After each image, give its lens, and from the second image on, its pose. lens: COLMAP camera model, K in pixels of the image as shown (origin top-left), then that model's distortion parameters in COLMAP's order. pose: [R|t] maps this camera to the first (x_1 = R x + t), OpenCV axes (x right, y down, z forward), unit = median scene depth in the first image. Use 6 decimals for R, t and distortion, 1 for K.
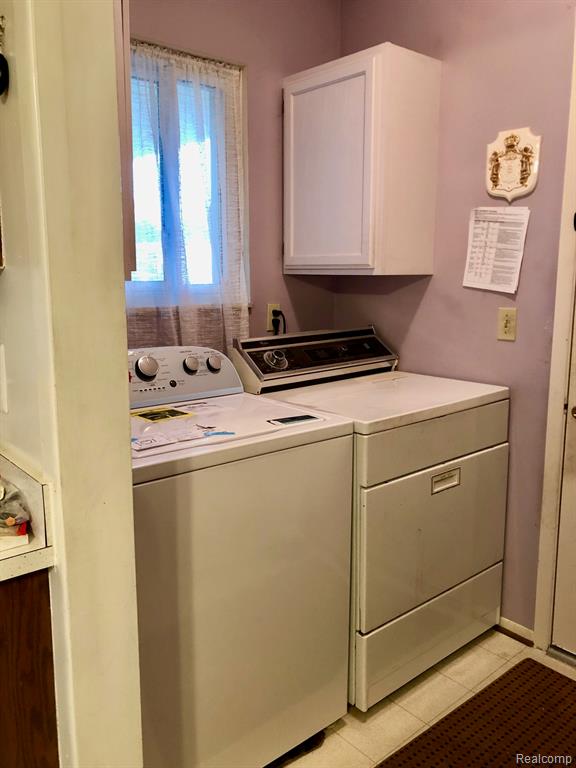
lens RADIAL K [[634.4, 0, 286.5], [0, 634.4, 382.1], [0, 0, 1]] dist [0.018263, 0.008244]
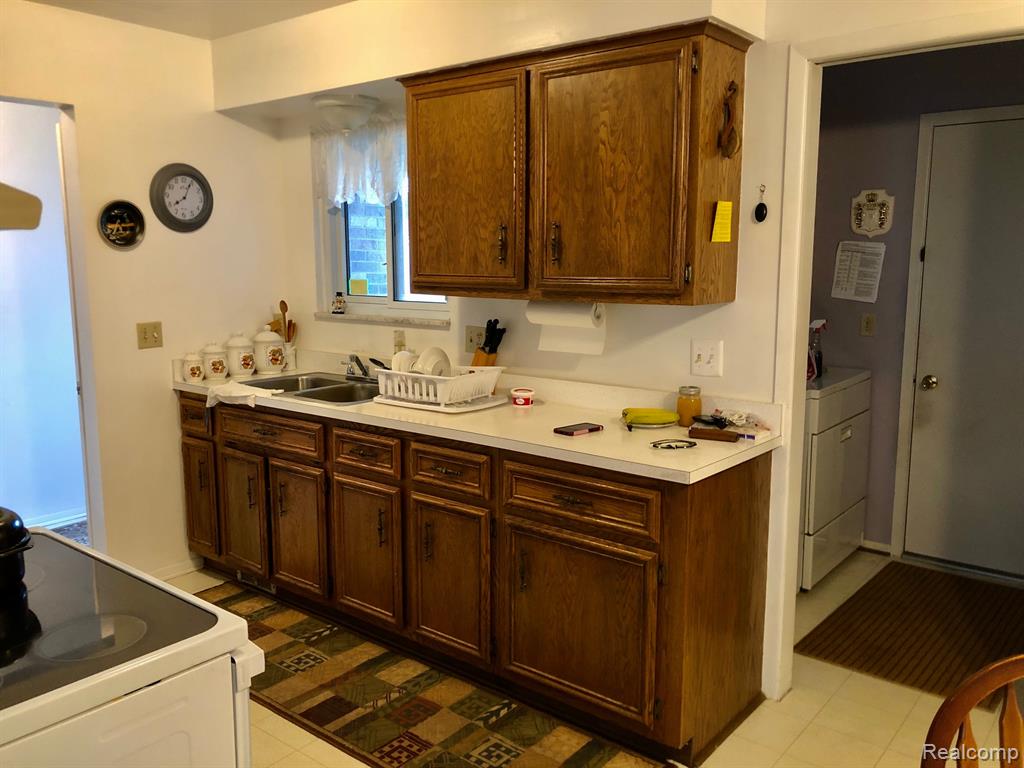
lens RADIAL K [[845.8, 0, 512.4], [0, 845.8, 383.4], [0, 0, 1]] dist [0.018263, 0.008244]
pose [[0.983656, -0.026343, 0.178120, -0.771393], [0.029742, 0.999422, -0.016439, 0.046098], [-0.177584, 0.021468, 0.983871, -0.706875]]
